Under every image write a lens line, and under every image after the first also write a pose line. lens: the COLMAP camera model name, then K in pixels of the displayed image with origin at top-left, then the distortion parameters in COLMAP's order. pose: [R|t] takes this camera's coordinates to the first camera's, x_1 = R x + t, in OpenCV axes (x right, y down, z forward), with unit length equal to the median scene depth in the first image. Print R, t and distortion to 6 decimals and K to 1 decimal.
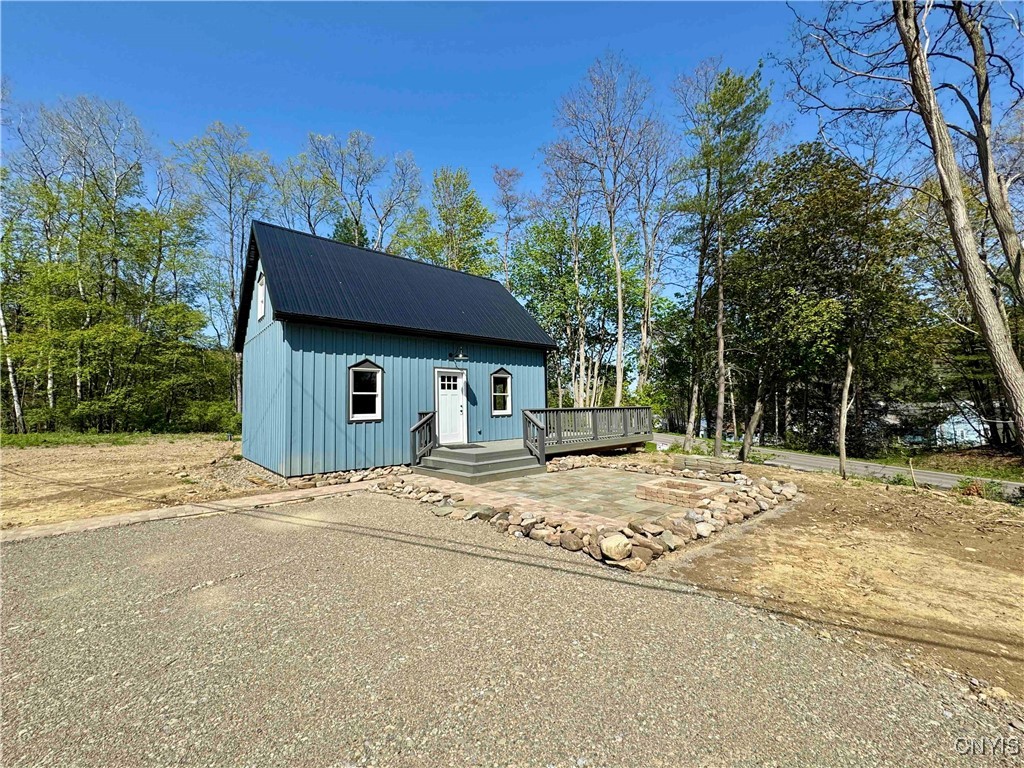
lens RADIAL K [[405.9, 0, 510.8], [0, 405.9, 381.9], [0, 0, 1]] dist [-0.008700, 0.000096]
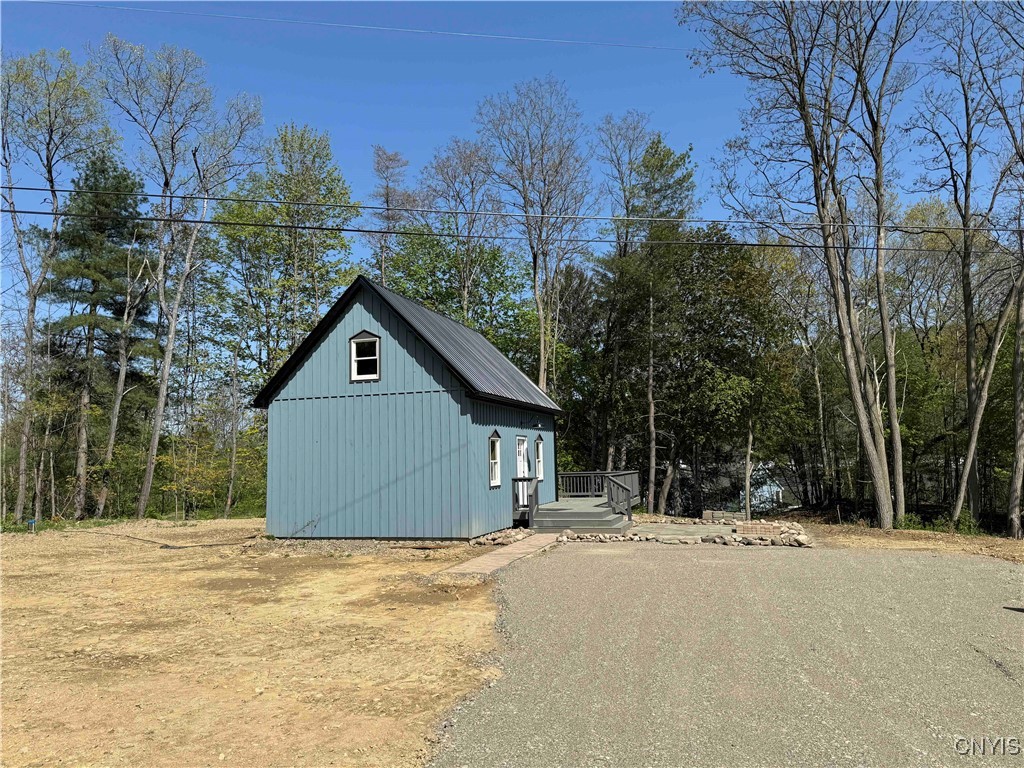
lens RADIAL K [[710.5, 0, 511.1], [0, 710.5, 388.2], [0, 0, 1]] dist [0.053066, -0.071928]
pose [[0.856869, 0.056460, 0.512434, -1.112384], [-0.031440, 0.997858, -0.057372, -0.050061], [-0.514575, 0.033050, 0.856808, -0.549639]]
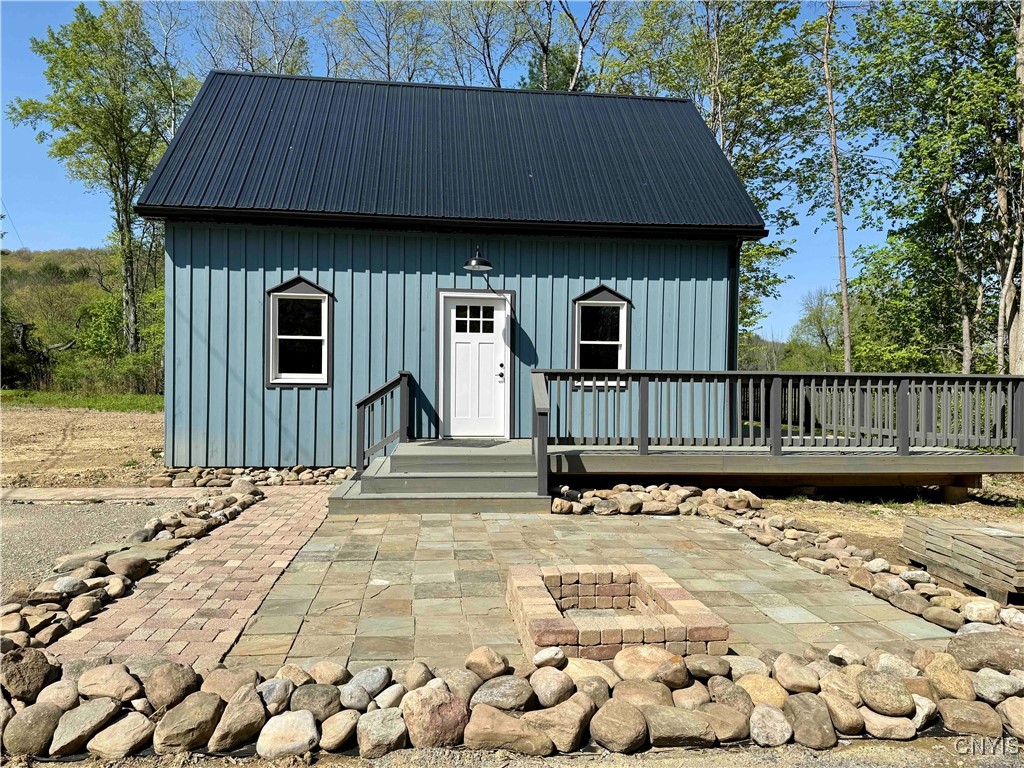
lens RADIAL K [[710.5, 0, 511.1], [0, 710.5, 388.2], [0, 0, 1]] dist [0.053066, -0.071928]
pose [[0.820116, 0.031957, -0.571304, 0.400678], [0.009264, 0.997567, 0.069099, 0.027764], [0.572122, -0.061962, 0.817825, 0.288519]]
